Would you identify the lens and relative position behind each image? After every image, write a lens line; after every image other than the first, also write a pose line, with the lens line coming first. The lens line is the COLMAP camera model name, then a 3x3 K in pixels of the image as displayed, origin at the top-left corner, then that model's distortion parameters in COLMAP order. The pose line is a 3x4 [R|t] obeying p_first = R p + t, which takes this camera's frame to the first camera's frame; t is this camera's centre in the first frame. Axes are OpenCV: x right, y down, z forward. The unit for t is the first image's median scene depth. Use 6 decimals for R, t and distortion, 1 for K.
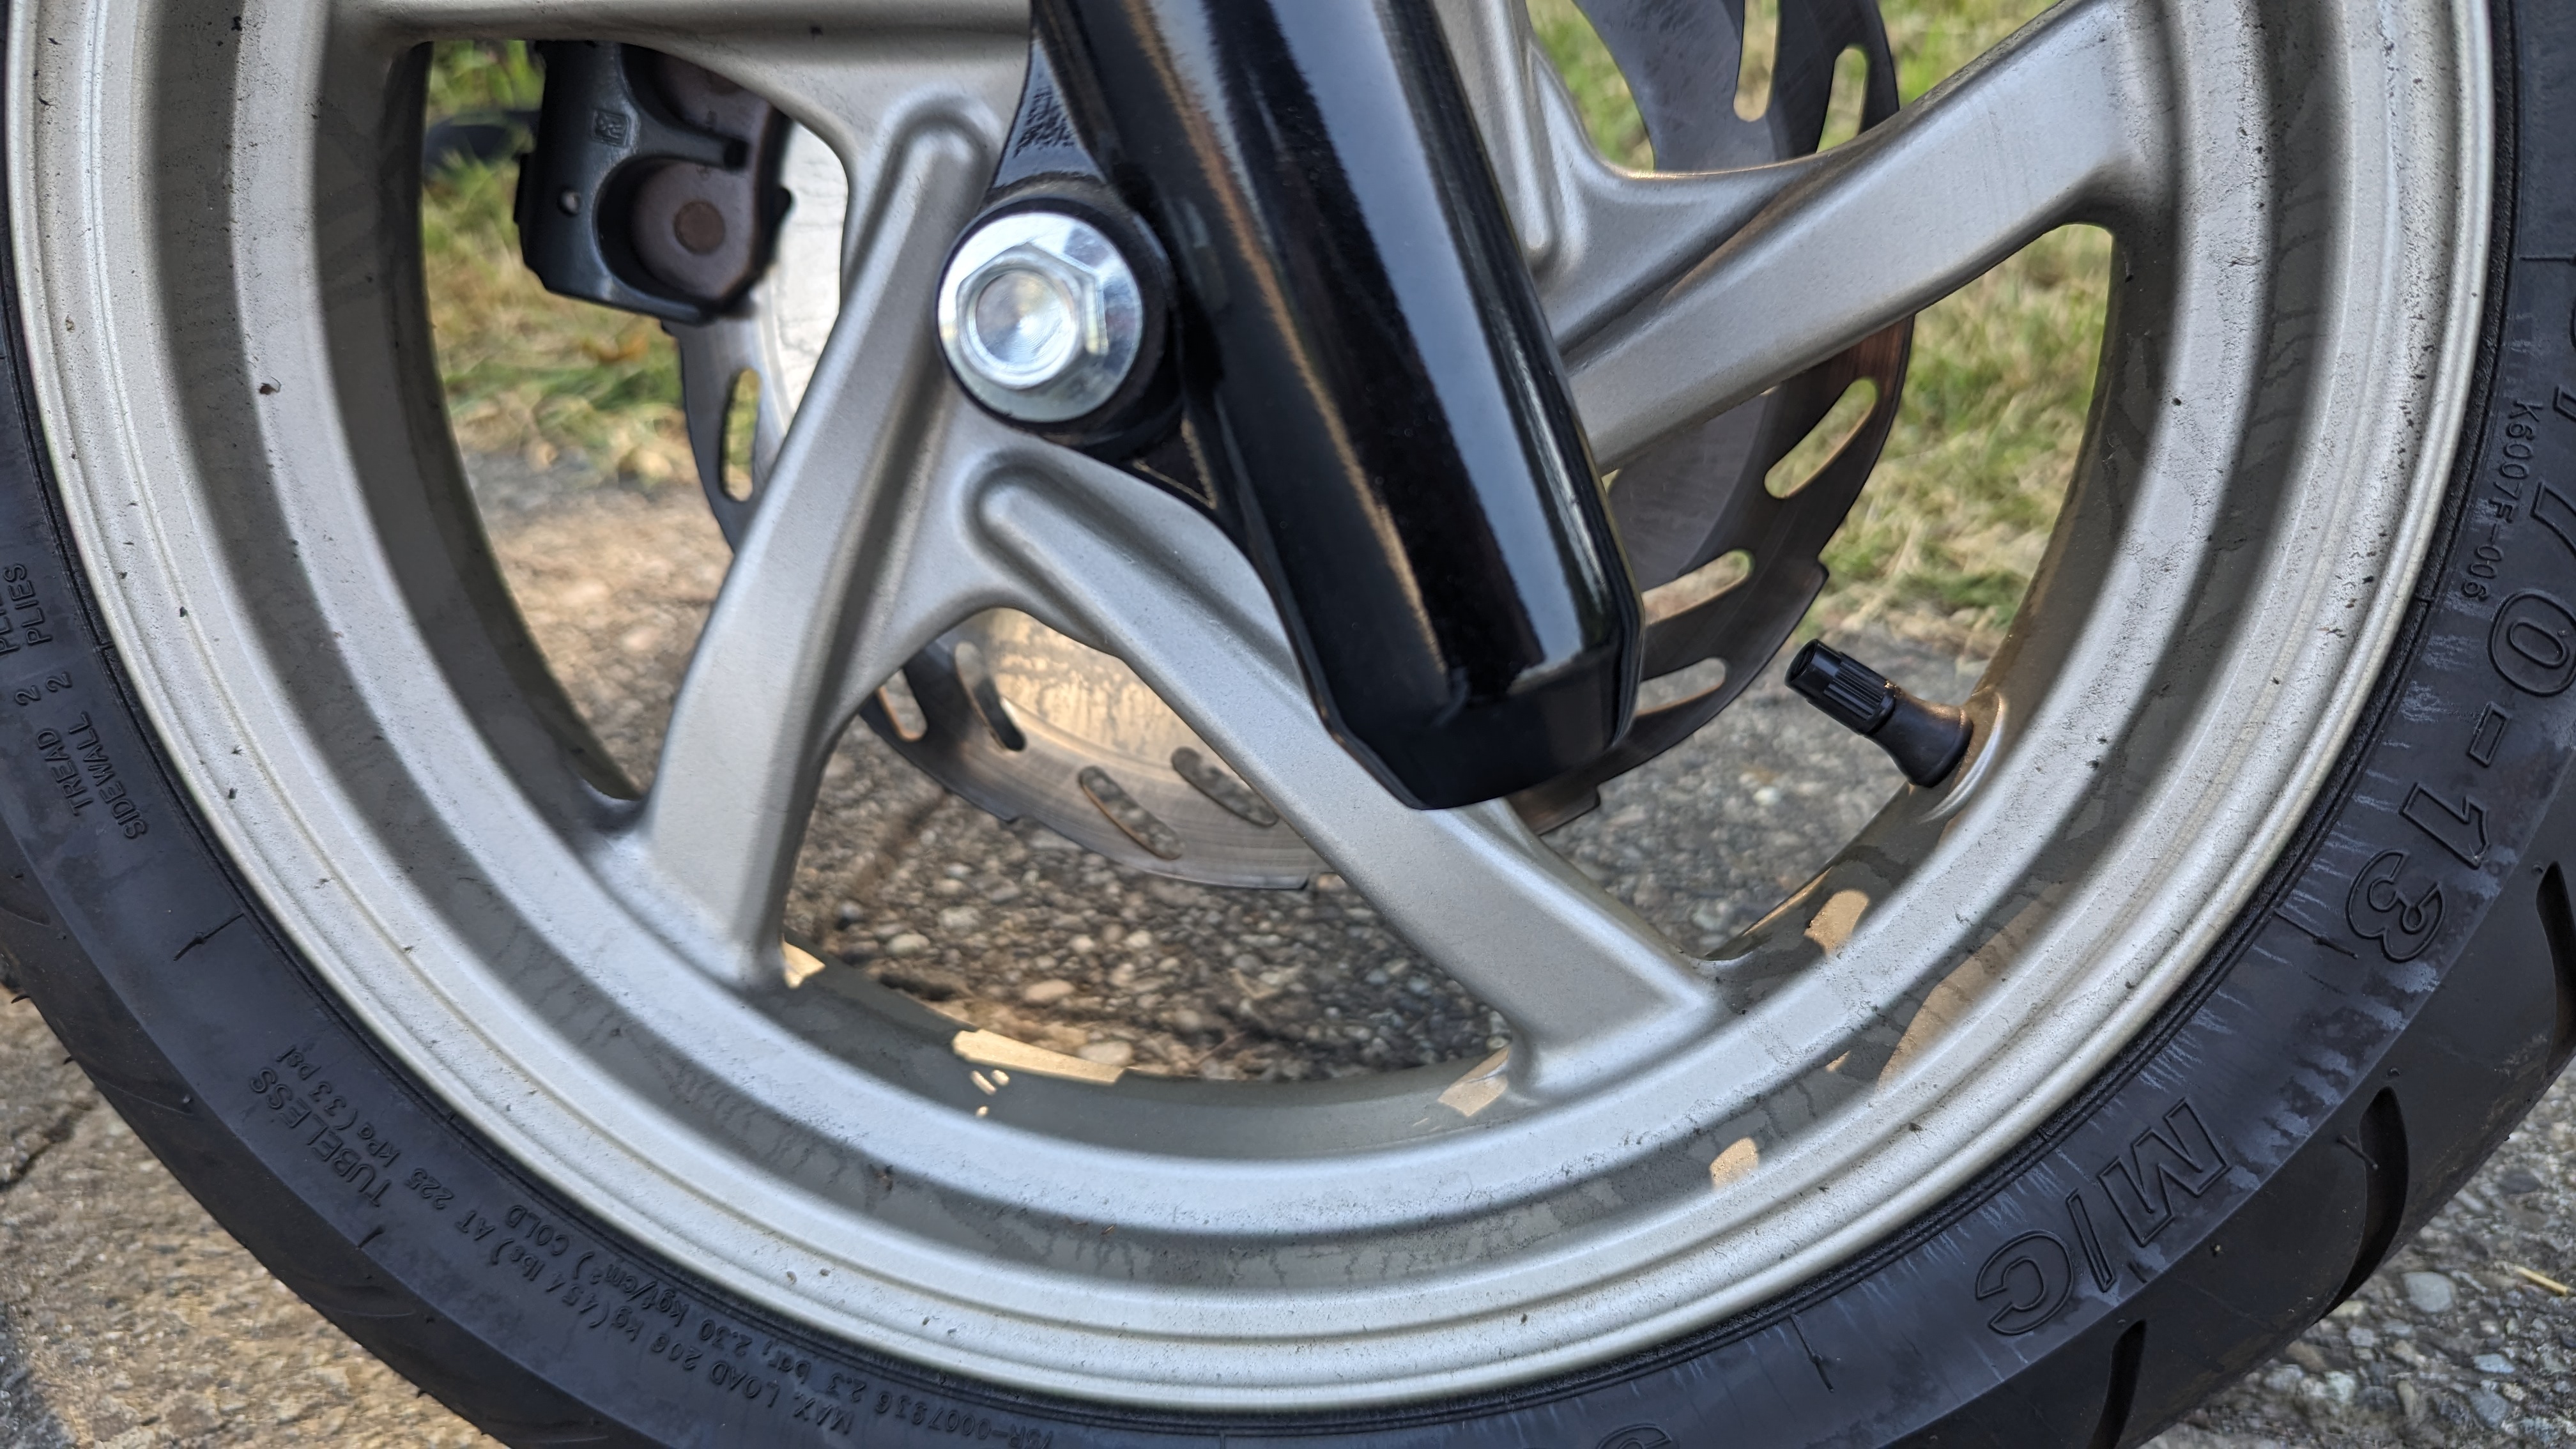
lens RADIAL K [[1928.9, 0, 1275.1], [0, 1928.9, 693.3], [0, 0, 1]] dist [0.011355, -0.024138]
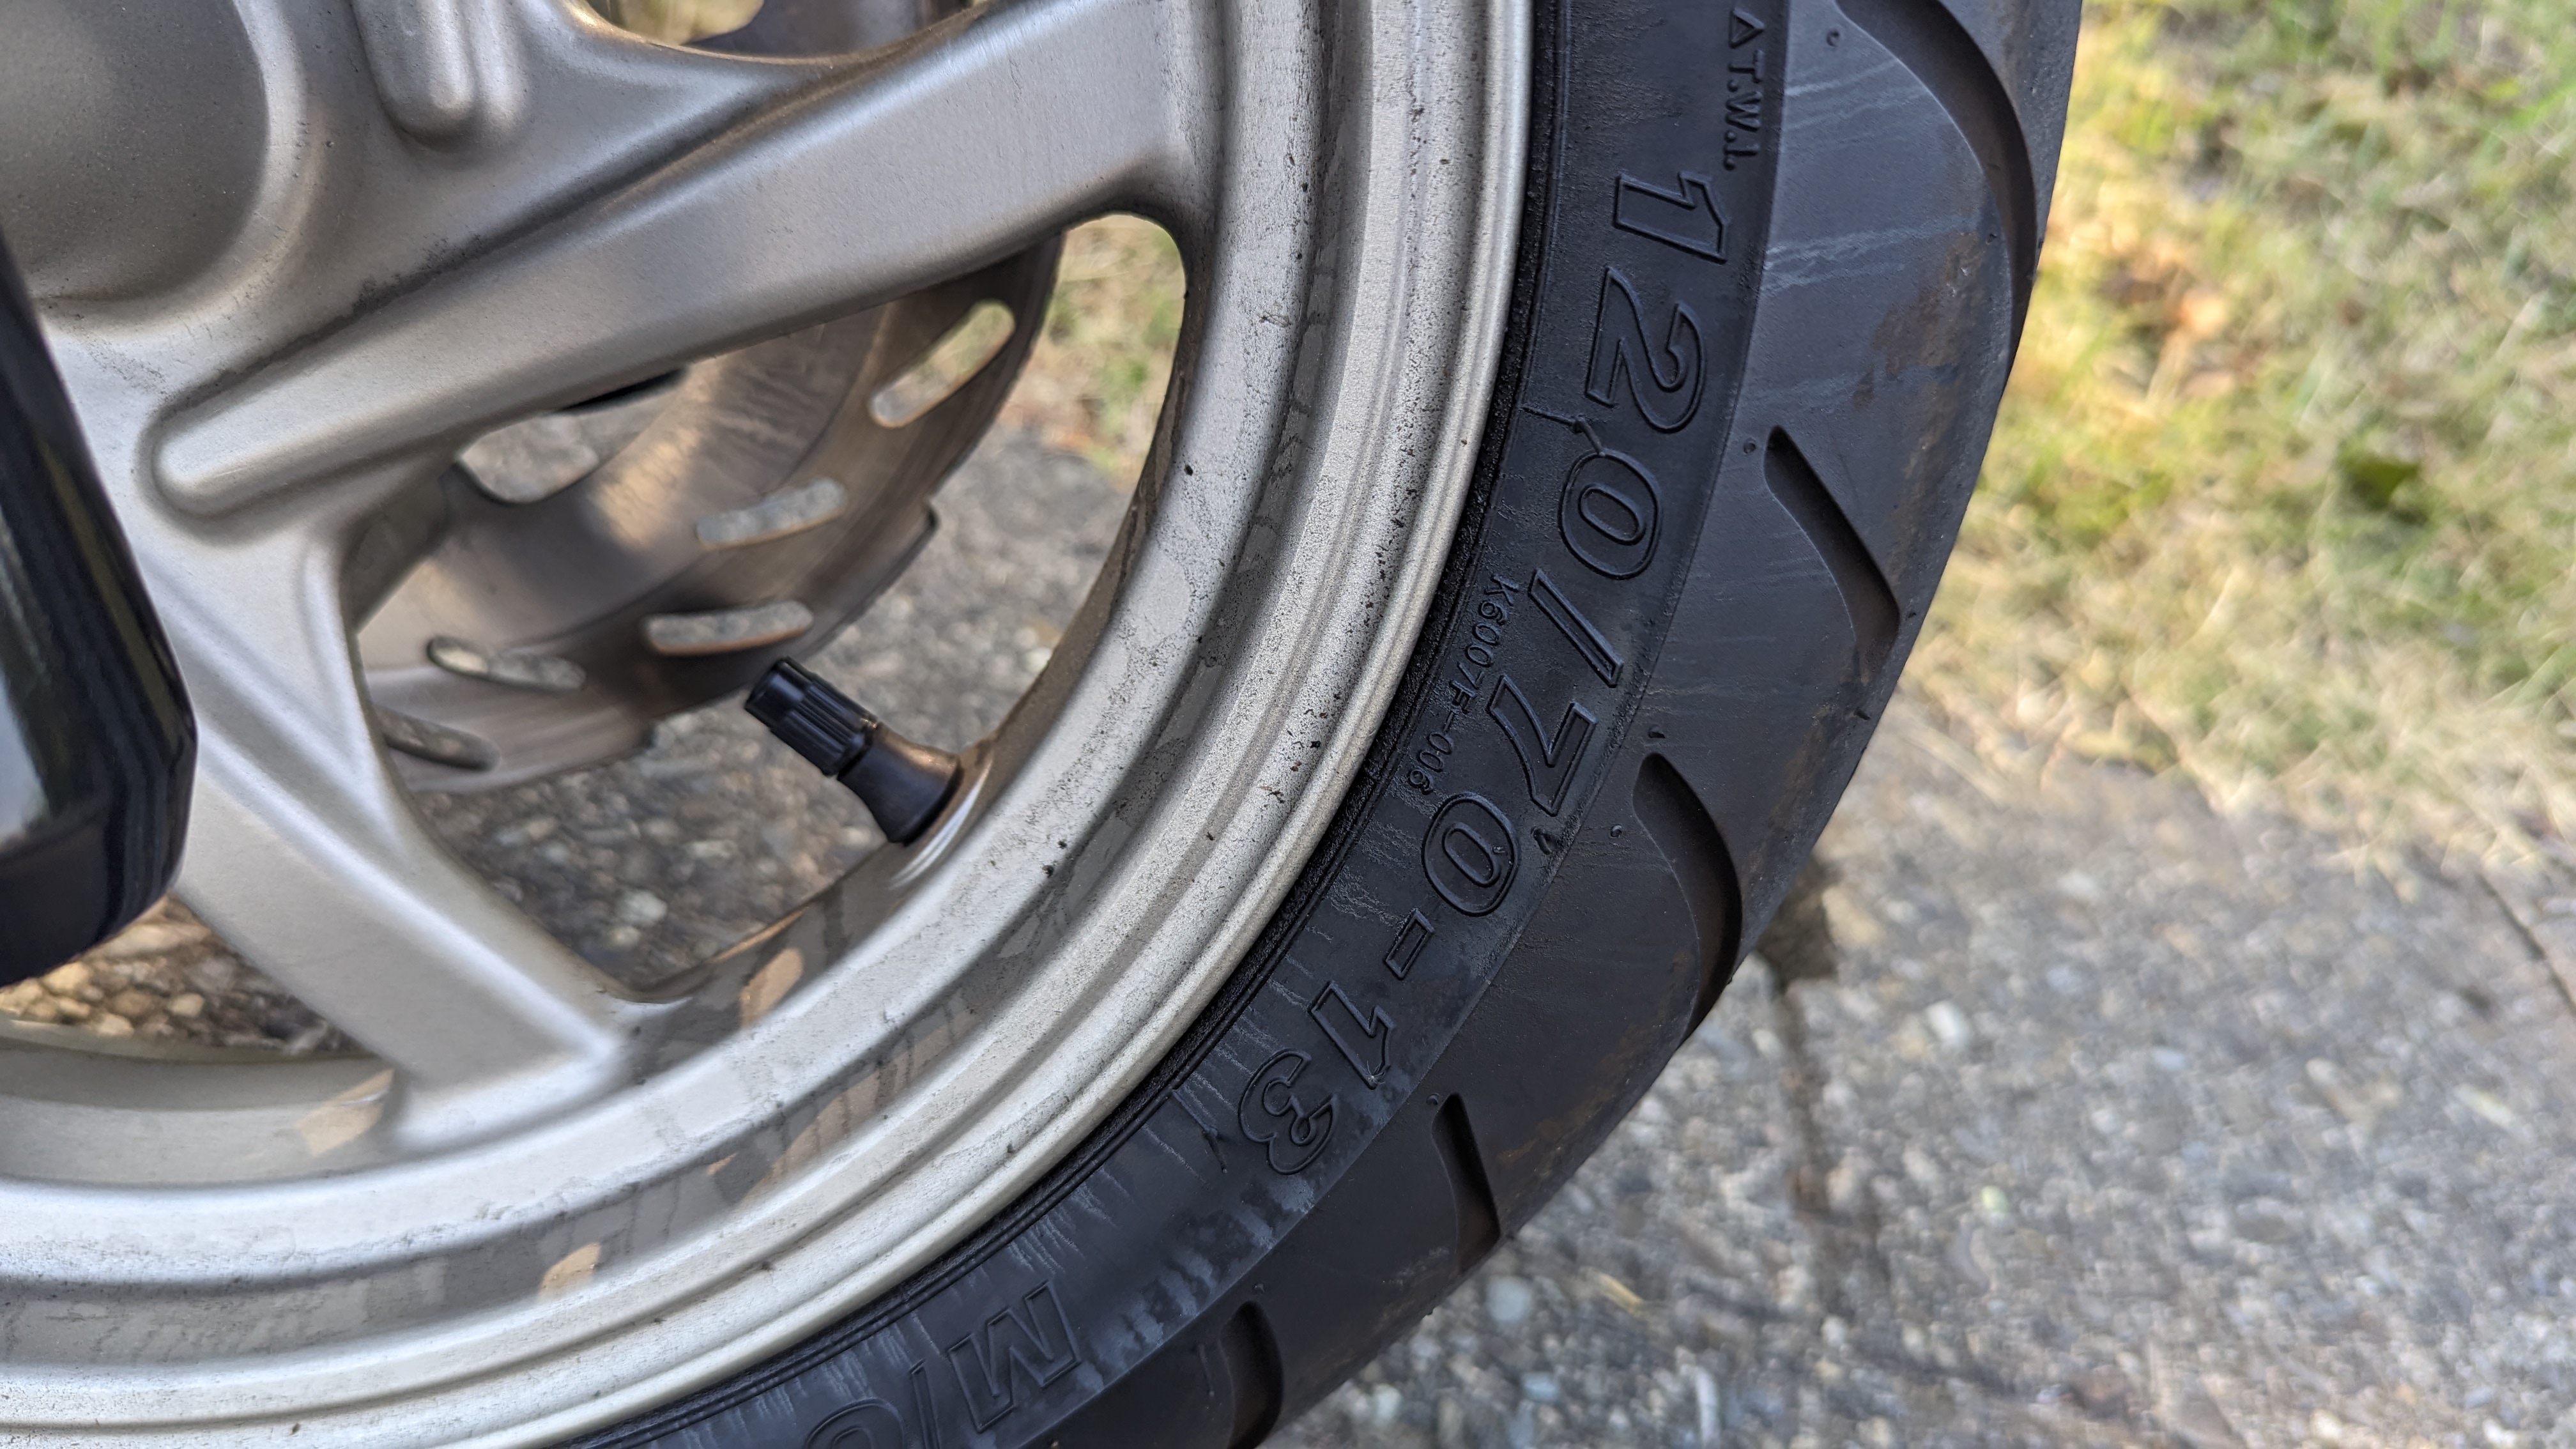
lens RADIAL K [[1928.9, 0, 1275.1], [0, 1928.9, 693.3], [0, 0, 1]] dist [0.011355, -0.024138]
pose [[0.966050, 0.123971, 0.226667, 0.332250], [-0.160673, 0.975336, 0.151342, -0.190015], [-0.202314, -0.182623, 0.962142, 0.189833]]
